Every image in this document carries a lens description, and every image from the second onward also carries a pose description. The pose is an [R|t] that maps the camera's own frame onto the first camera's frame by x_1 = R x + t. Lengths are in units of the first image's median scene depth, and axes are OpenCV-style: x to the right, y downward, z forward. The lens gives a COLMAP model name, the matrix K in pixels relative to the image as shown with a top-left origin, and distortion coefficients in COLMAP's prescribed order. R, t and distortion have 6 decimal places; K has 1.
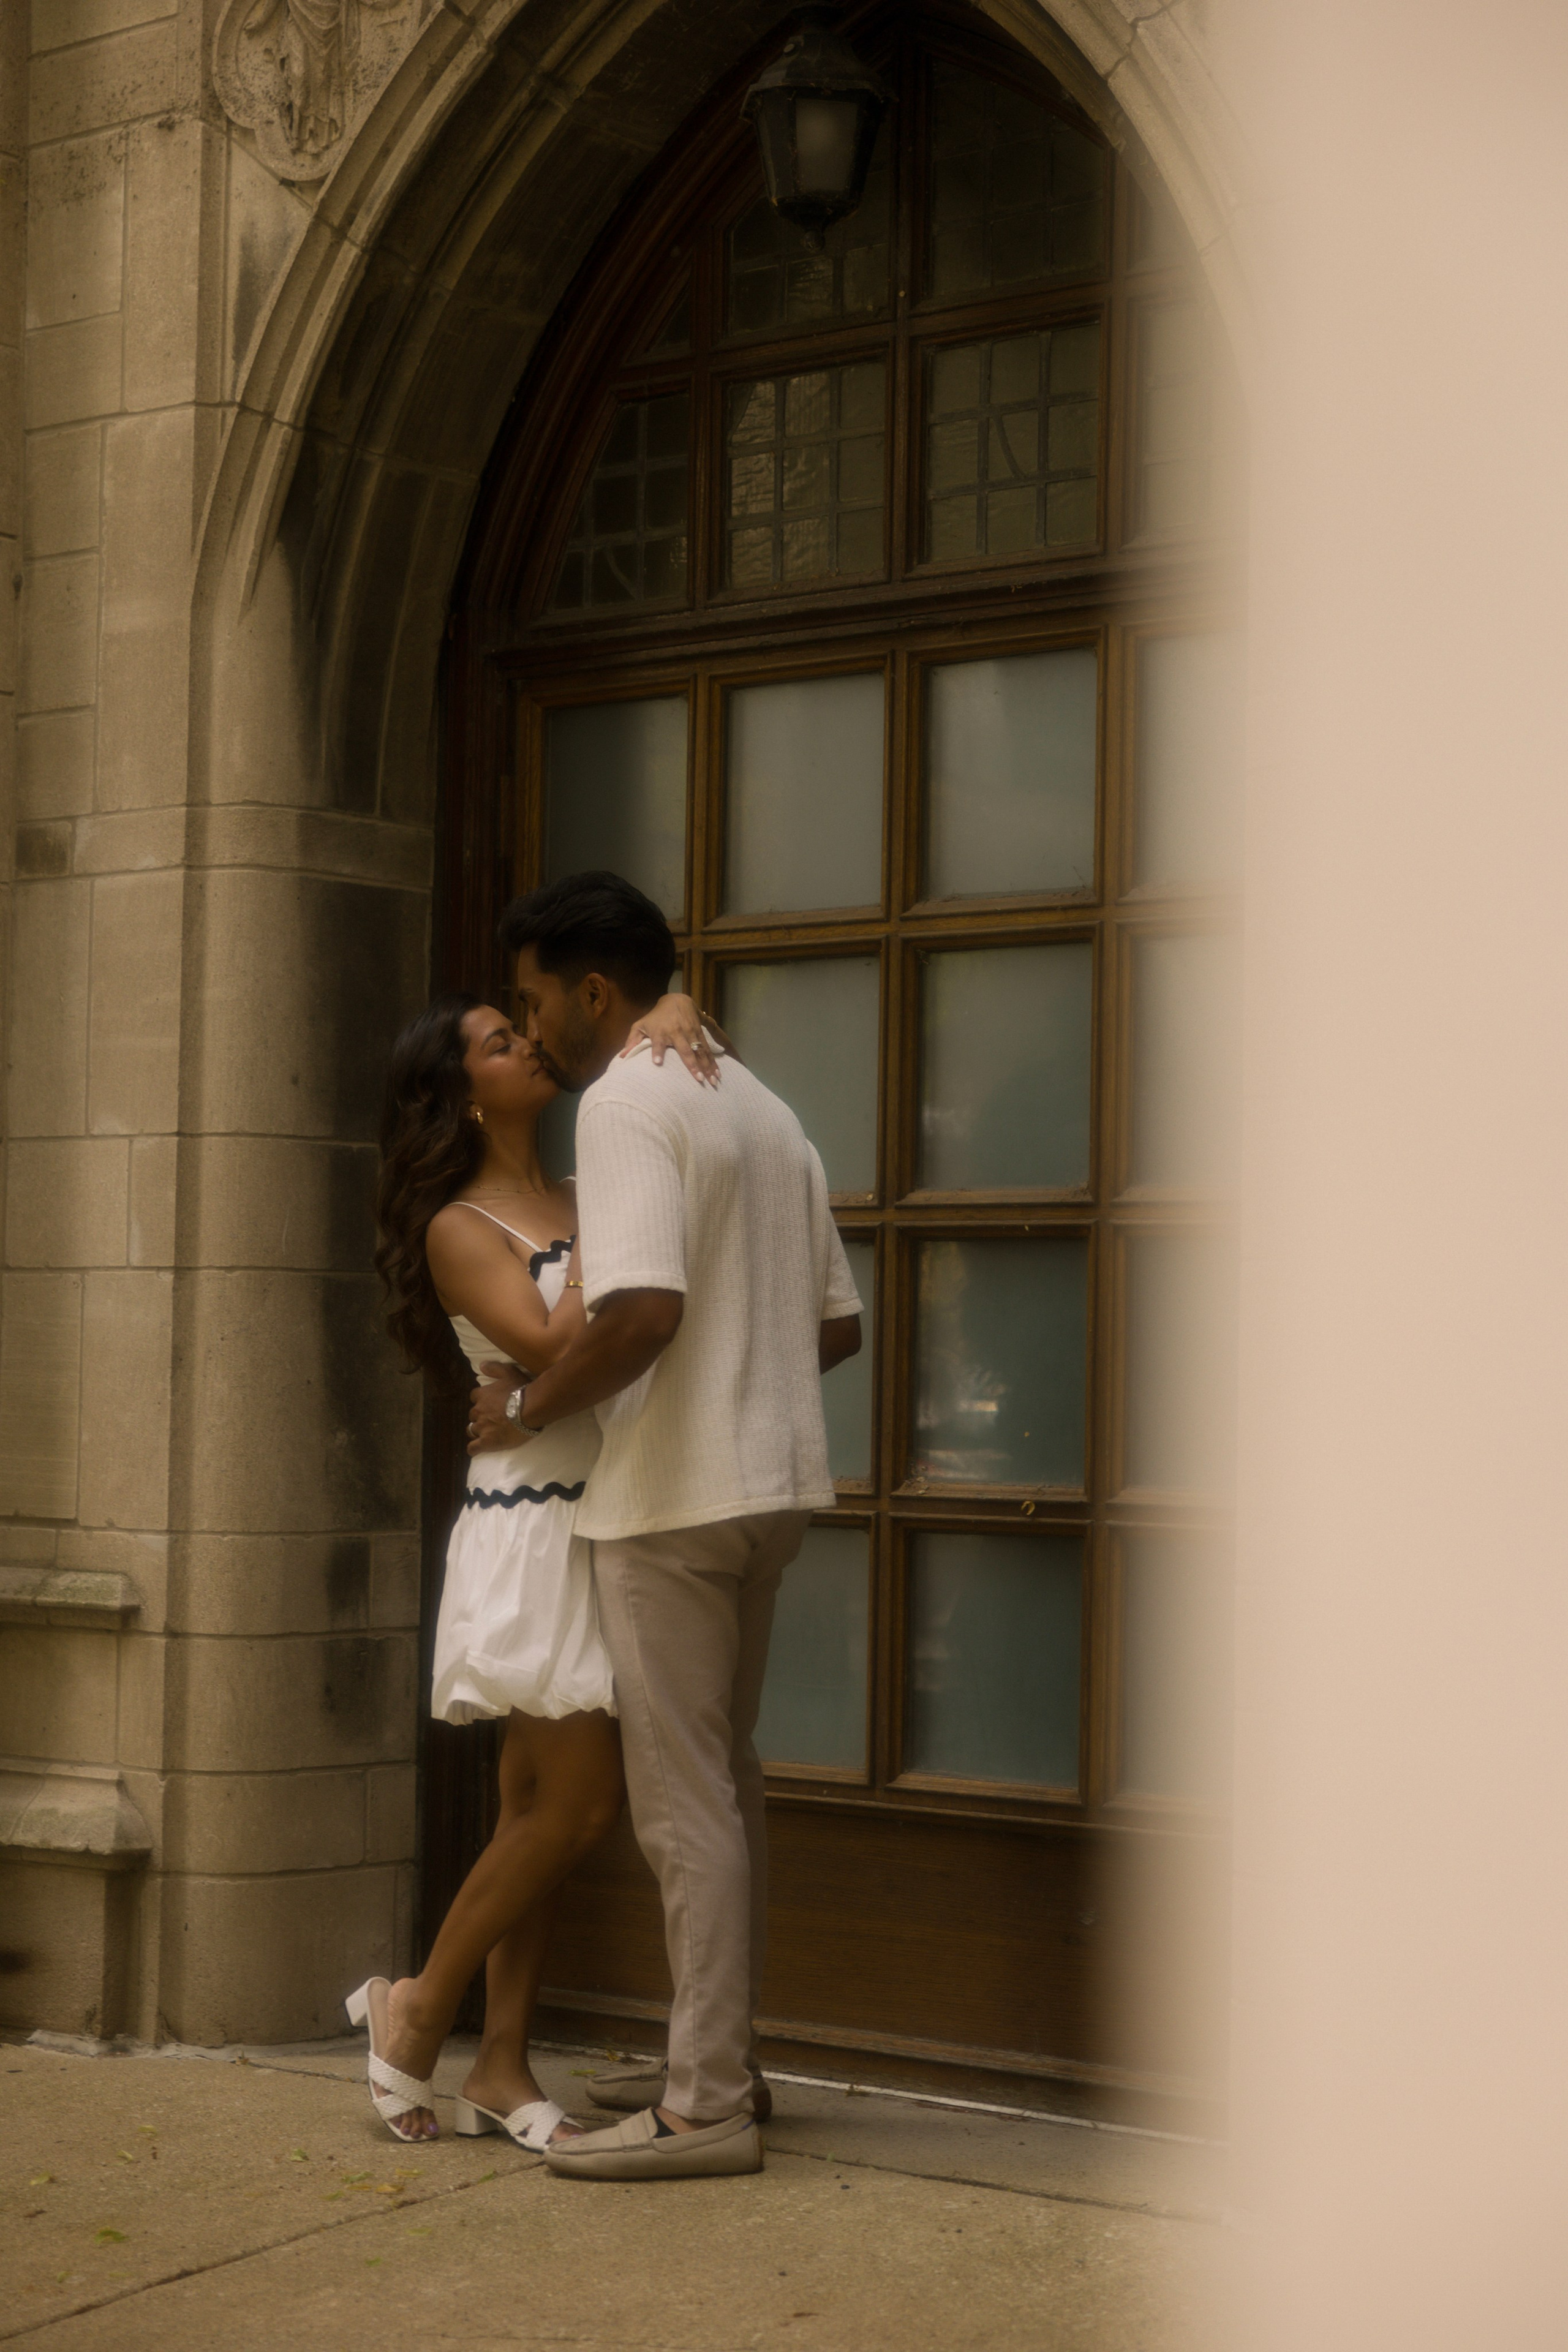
lens RADIAL K [[4285.4, 0, 784.0], [0, 4285.4, 1176.0], [0, 0, 1]] dist [0.061985, -0.230034]
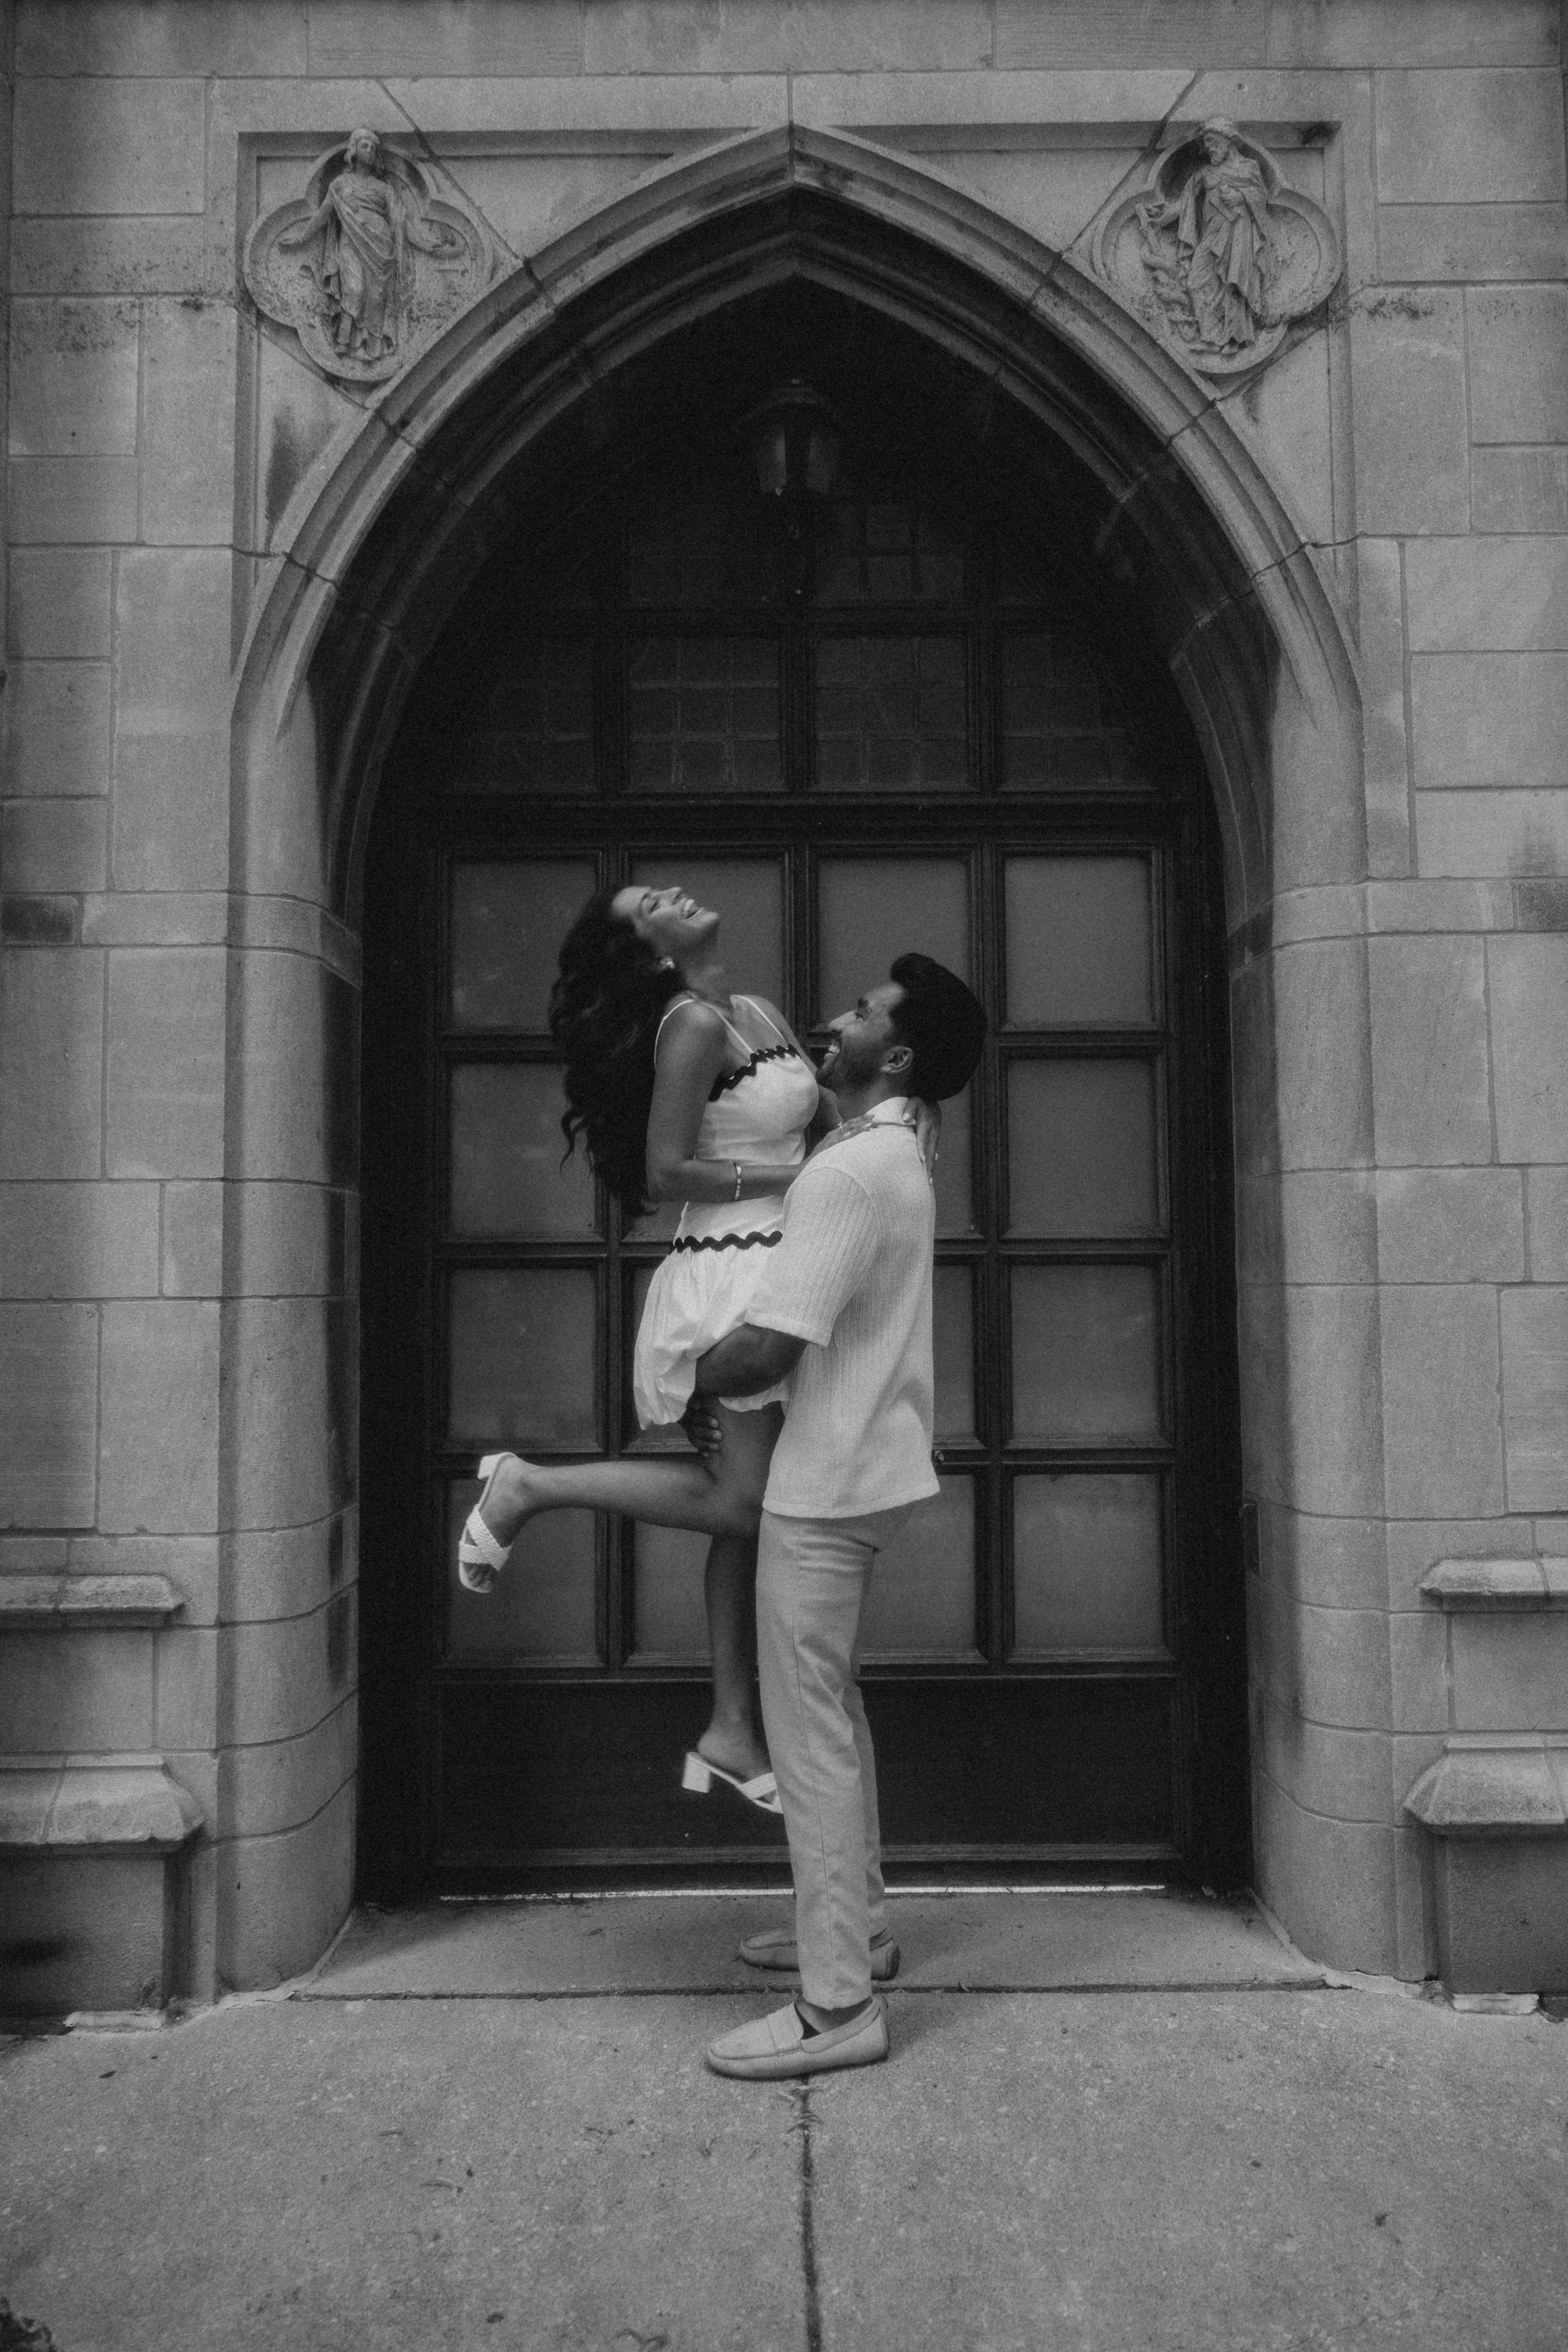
lens RADIAL K [[1623.1, 0, 784.0], [0, 1623.1, 1176.0], [0, 0, 1]] dist [0.003705, -0.000378]
pose [[0.766194, 0.018532, 0.642342, -0.302193], [-0.008620, 0.999791, -0.018562, -0.003973], [-0.642552, 0.008685, 0.766193, 0.574003]]
